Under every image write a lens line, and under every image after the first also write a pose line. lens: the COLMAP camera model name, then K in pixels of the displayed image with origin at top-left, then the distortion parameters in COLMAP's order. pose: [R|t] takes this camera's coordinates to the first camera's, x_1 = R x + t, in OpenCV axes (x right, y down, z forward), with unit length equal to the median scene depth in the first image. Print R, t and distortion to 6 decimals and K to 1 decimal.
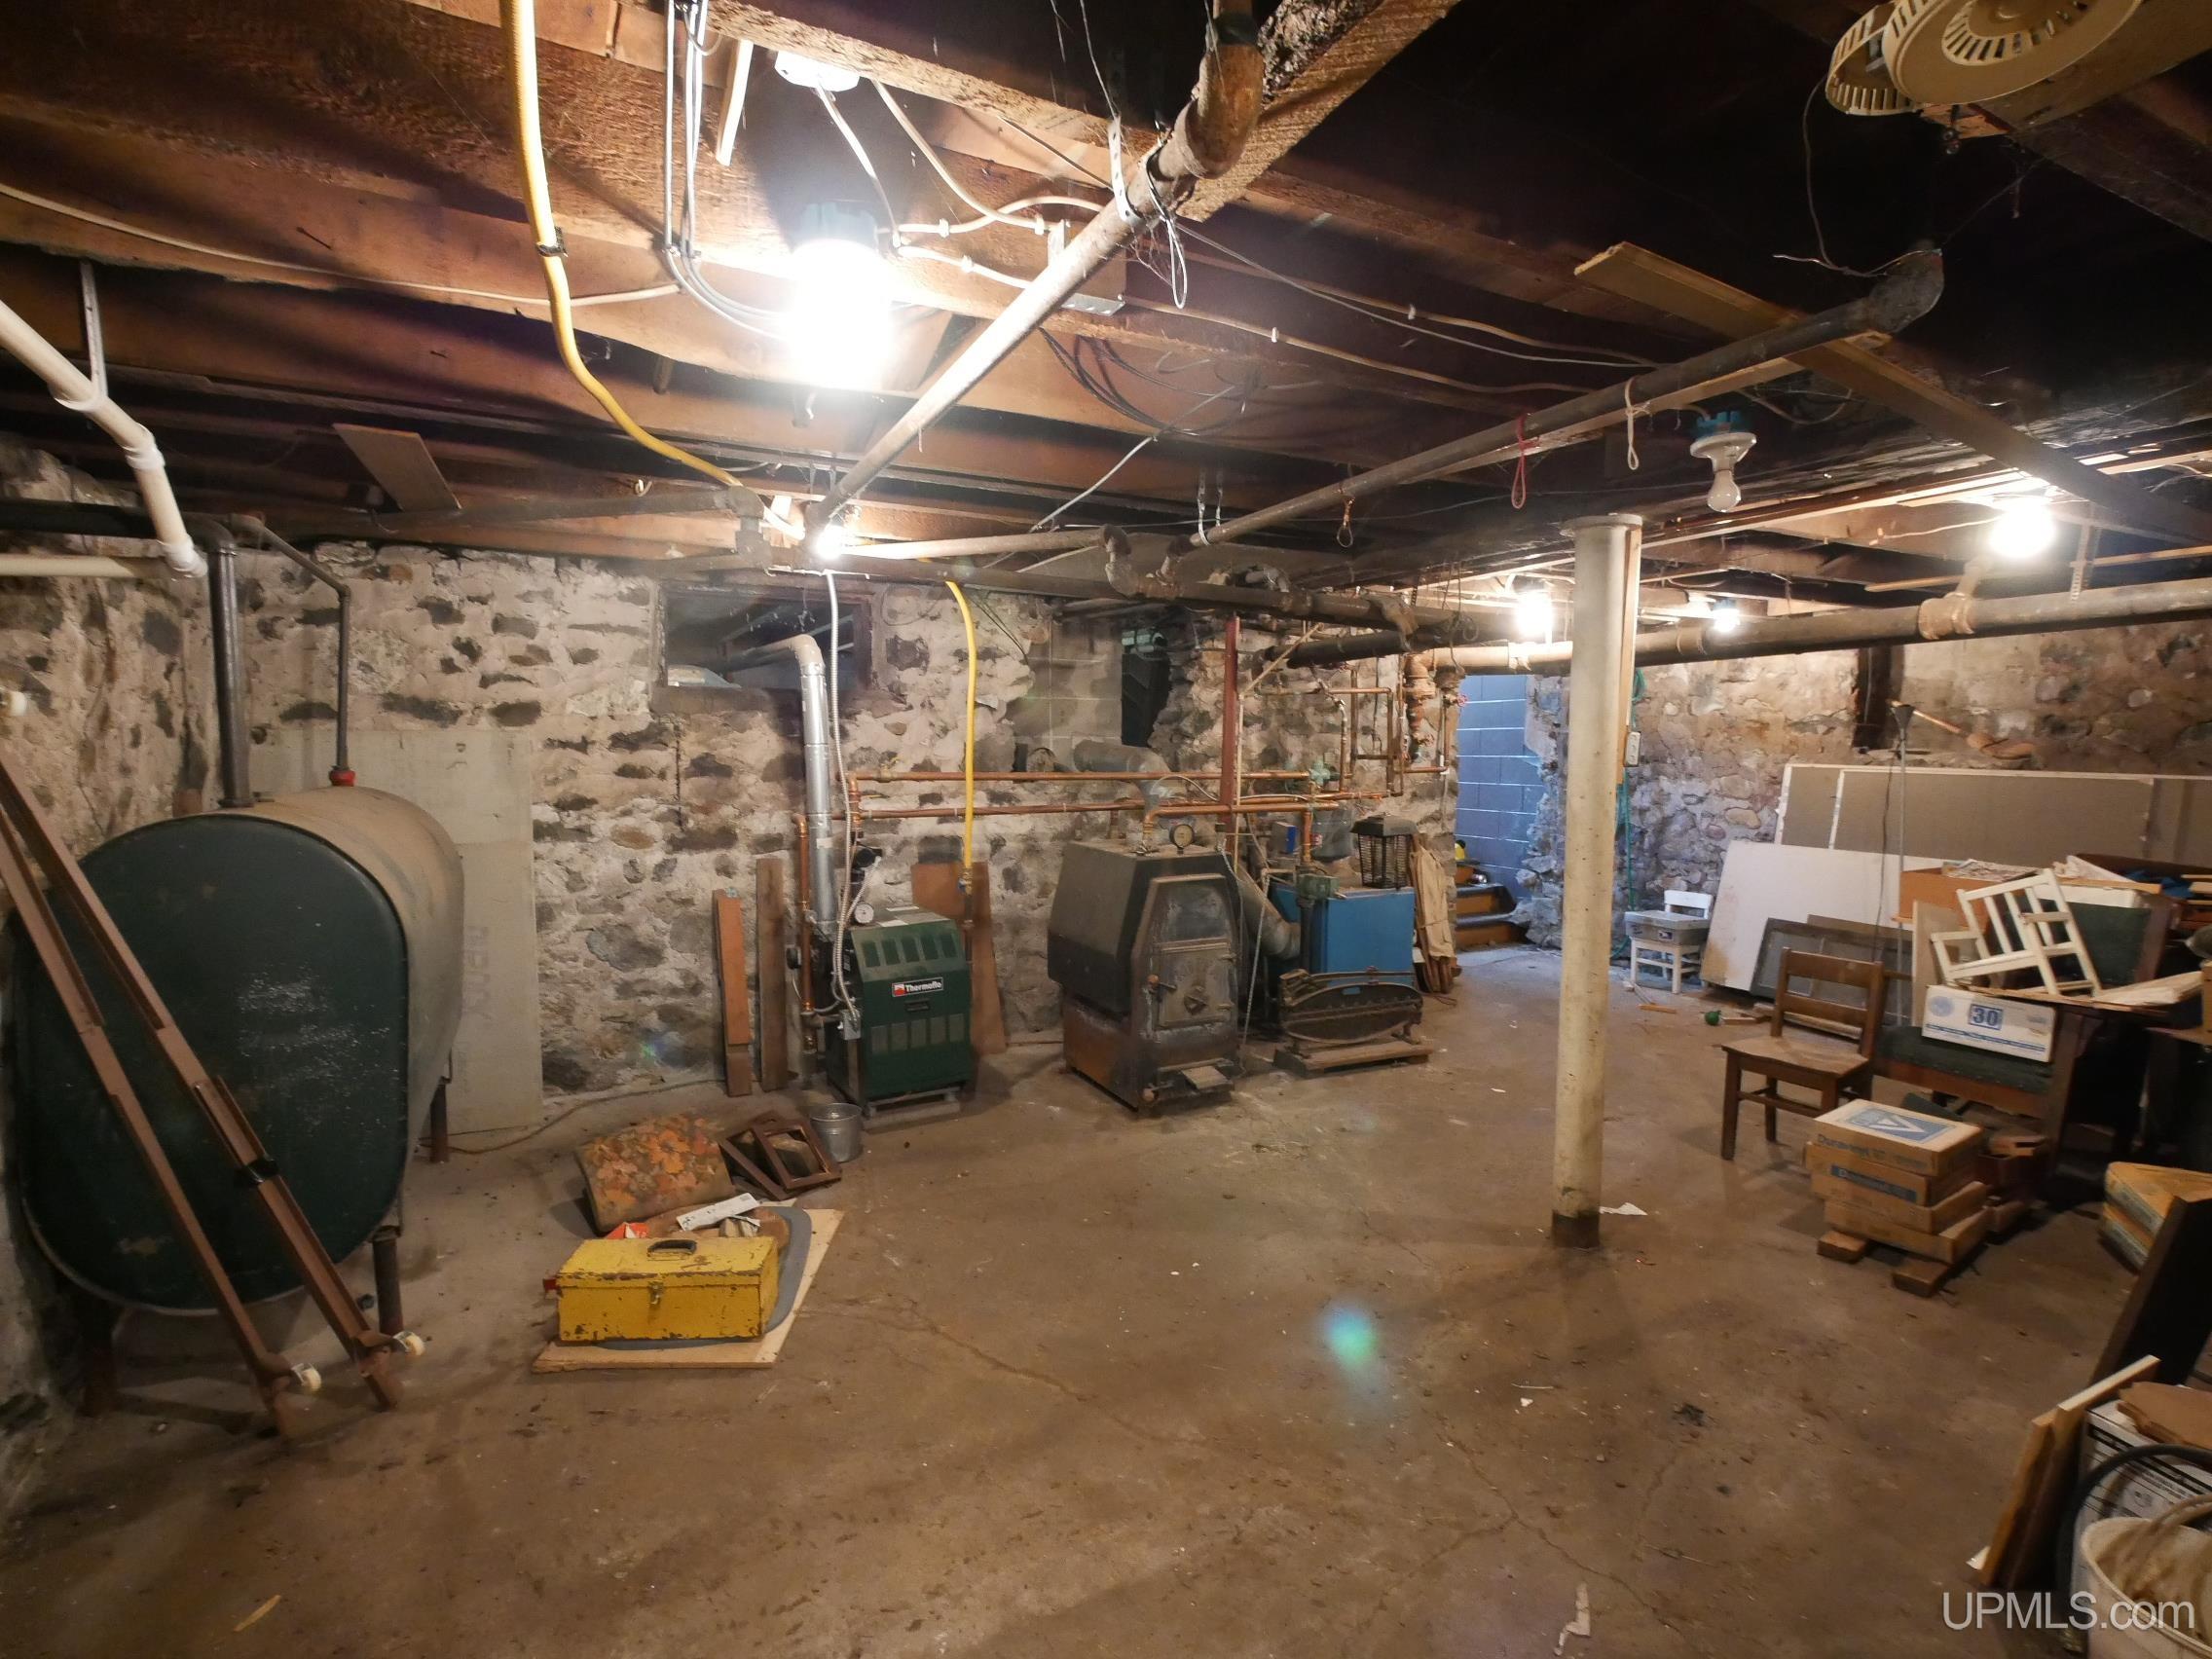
lens RADIAL K [[1085.3, 0, 1100.9], [0, 1085.3, 831.1], [0, 0, 1]] dist [-0.001776, 0.000307]
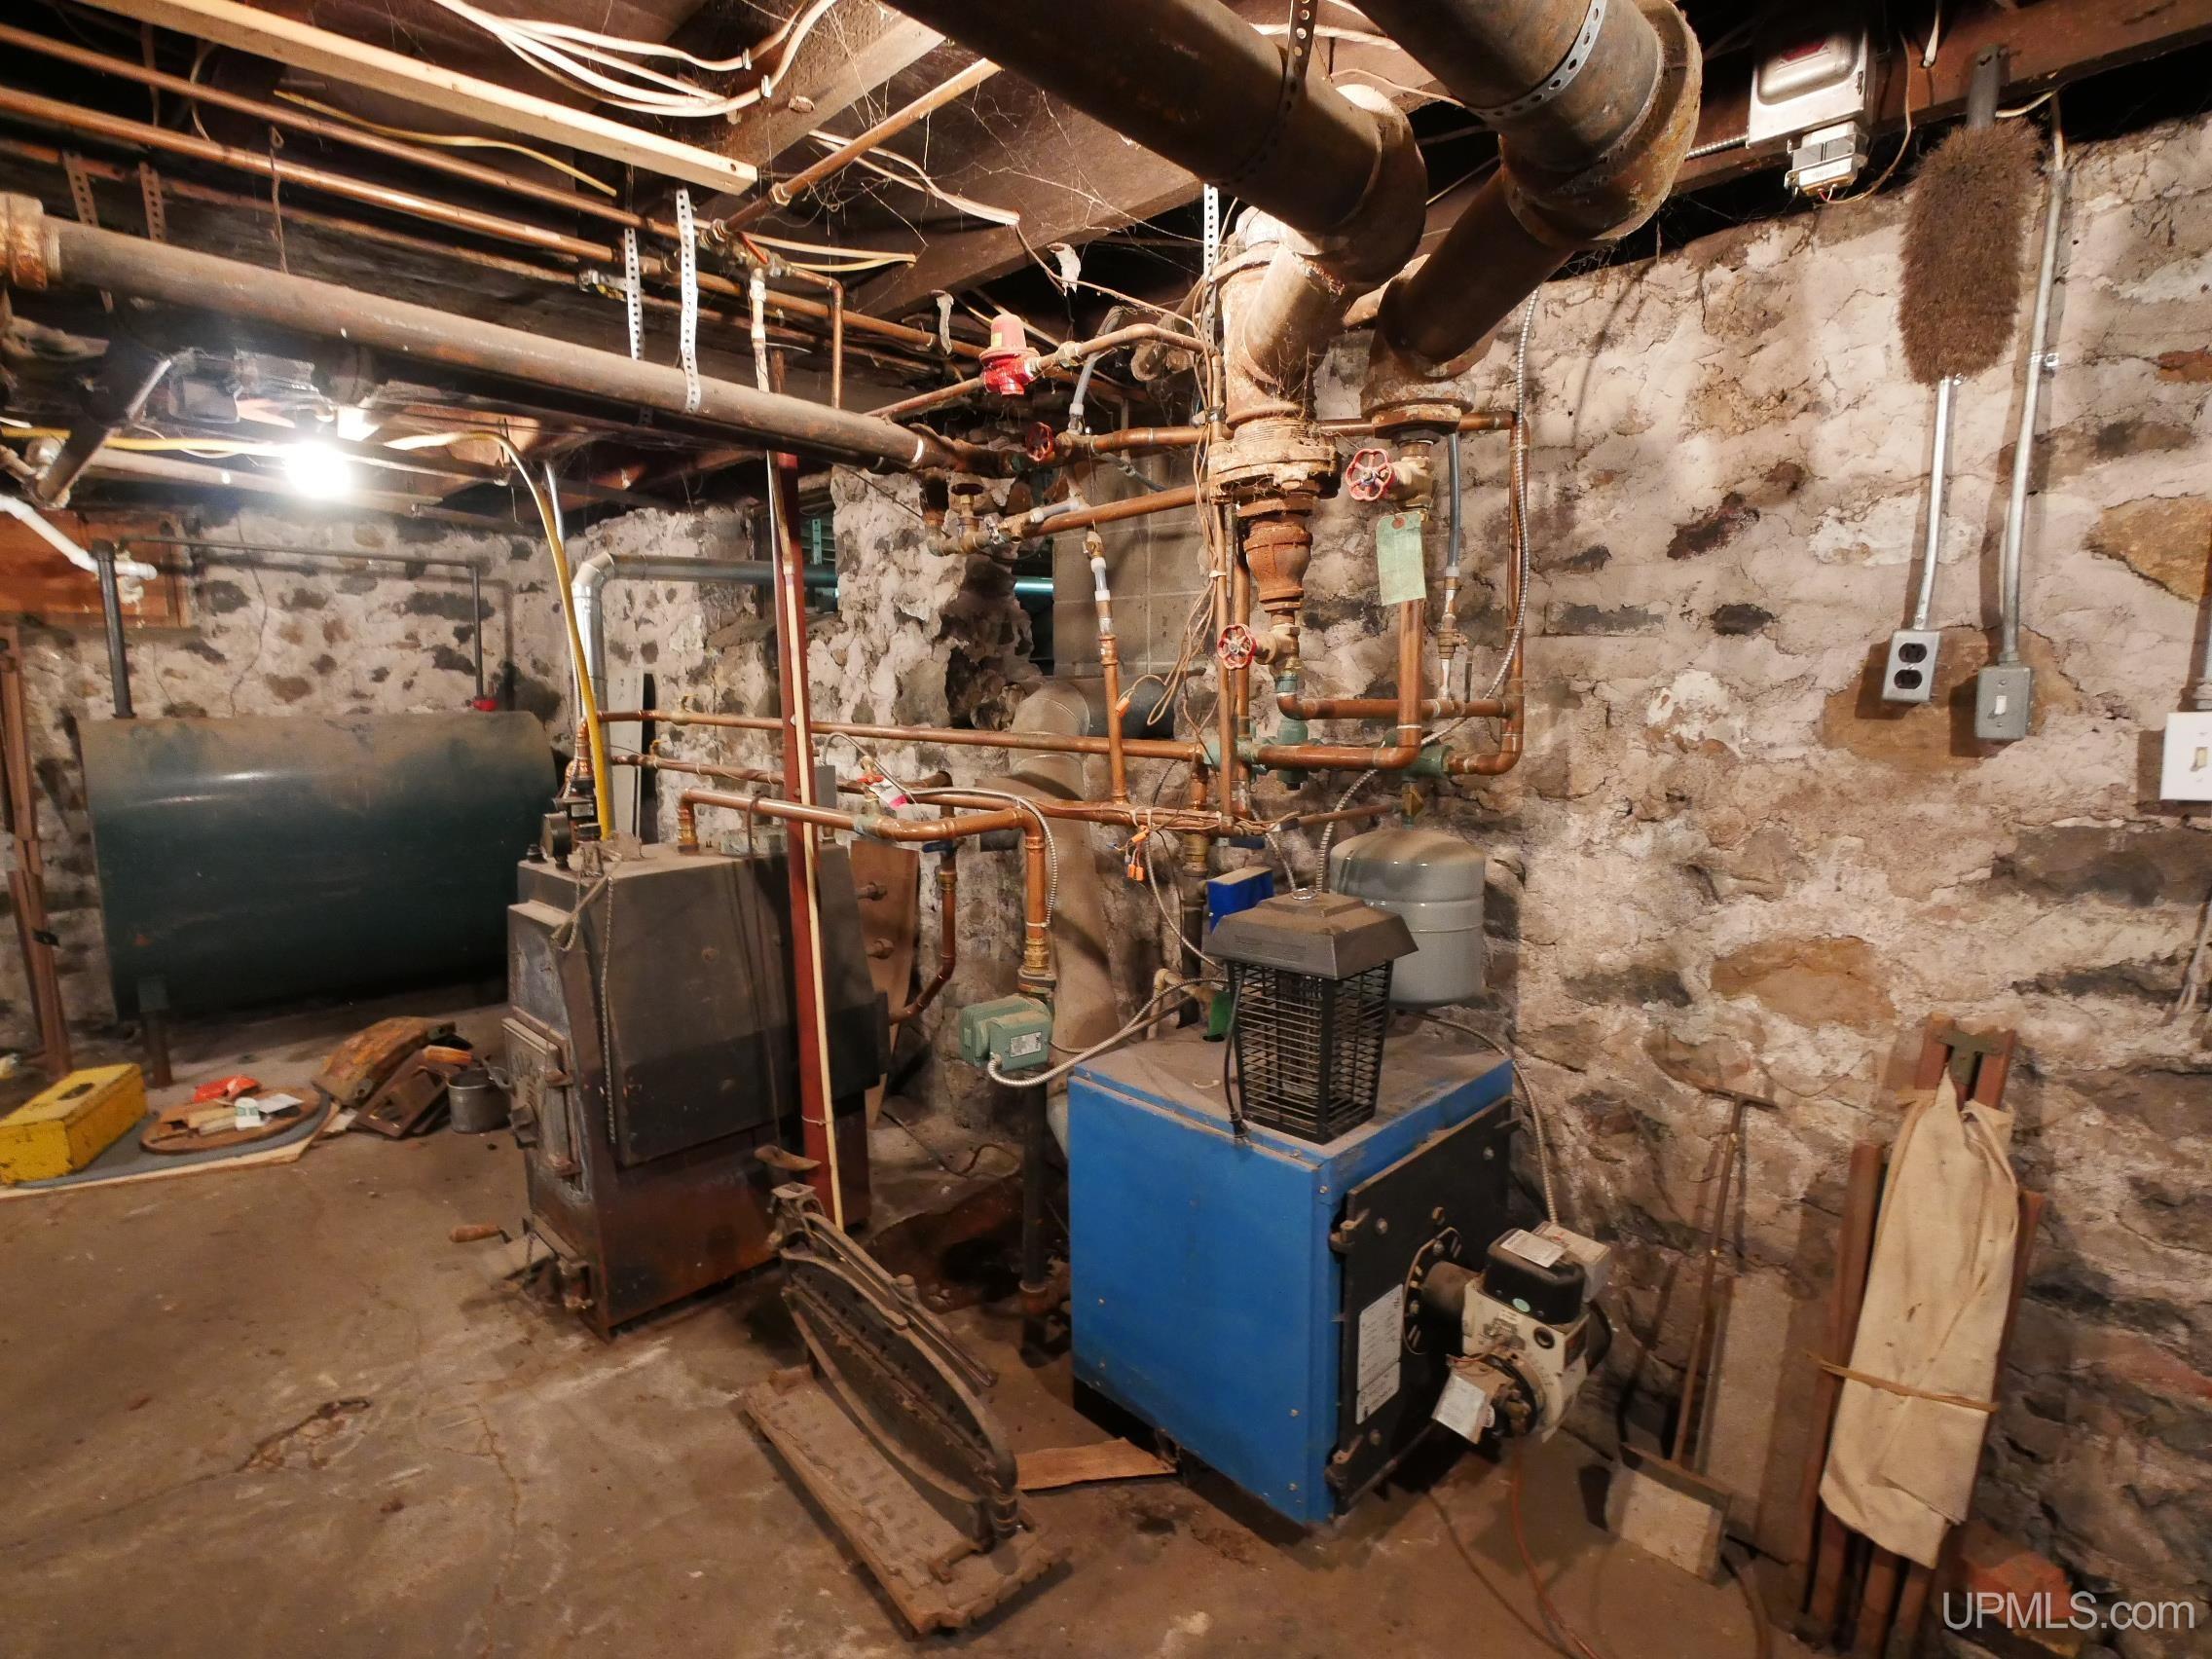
lens RADIAL K [[1085.3, 0, 1100.9], [0, 1085.3, 831.1], [0, 0, 1]] dist [-0.001776, 0.000307]
pose [[0.304904, 0.125683, -0.944054, 0.596808], [-0.075267, 0.991334, 0.107668, -0.069223], [0.949404, 0.038227, 0.311722, 0.944241]]
